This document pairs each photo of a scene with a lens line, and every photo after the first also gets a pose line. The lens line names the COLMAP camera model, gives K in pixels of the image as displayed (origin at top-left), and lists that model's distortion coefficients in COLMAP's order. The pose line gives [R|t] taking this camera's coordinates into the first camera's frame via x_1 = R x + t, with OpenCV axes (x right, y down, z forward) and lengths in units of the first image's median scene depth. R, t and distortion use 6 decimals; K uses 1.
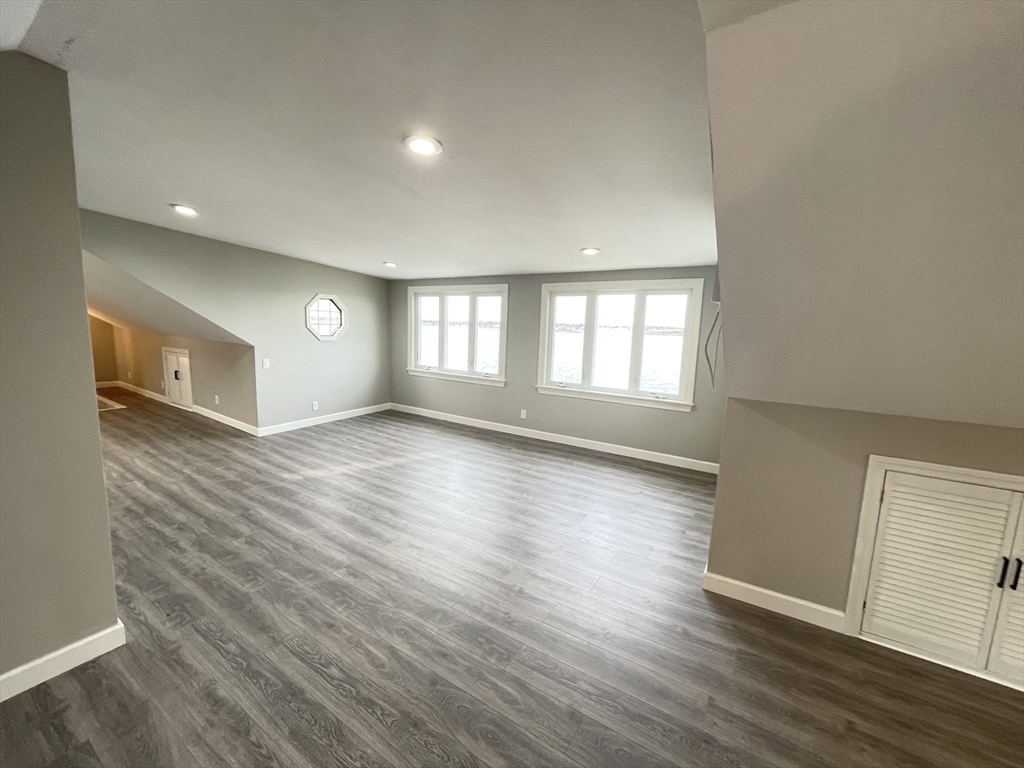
lens RADIAL K [[409.8, 0, 512.8], [0, 409.8, 380.1], [0, 0, 1]] dist [-0.008931, 0.000106]
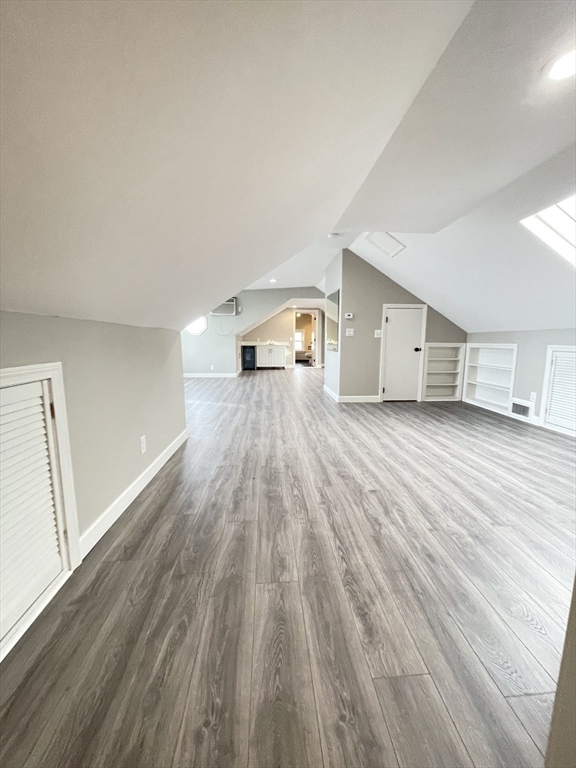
lens RADIAL K [[307.4, 0, 288.1], [0, 307.4, 383.9], [0, 0, 1]] dist [-0.008931, 0.000106]
pose [[-0.594729, -0.150603, 0.789693, -1.473007], [0.091837, 0.963138, 0.252844, -0.136630], [-0.798663, 0.222897, -0.558976, 1.383590]]
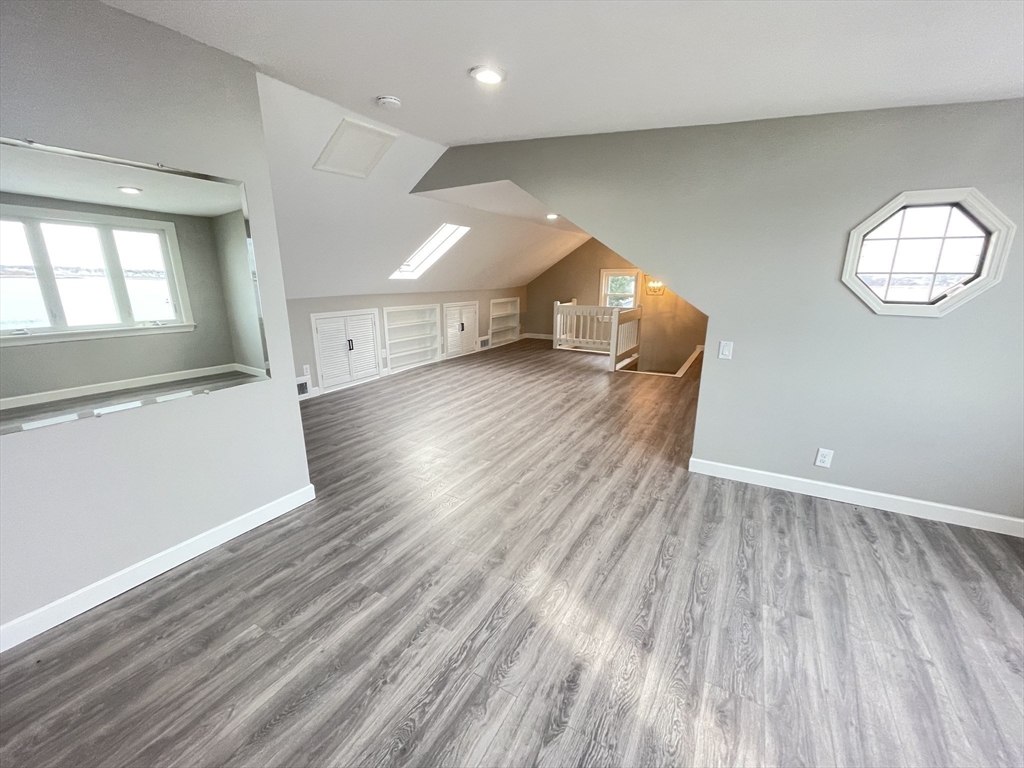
lens RADIAL K [[409.8, 0, 511.4], [0, 409.8, 381.7], [0, 0, 1]] dist [-0.008931, 0.000106]
pose [[0.040147, 0.211470, -0.976560, -0.097854], [-0.135531, 0.969468, 0.204363, -0.084917], [0.989959, 0.124149, 0.067582, 0.817639]]
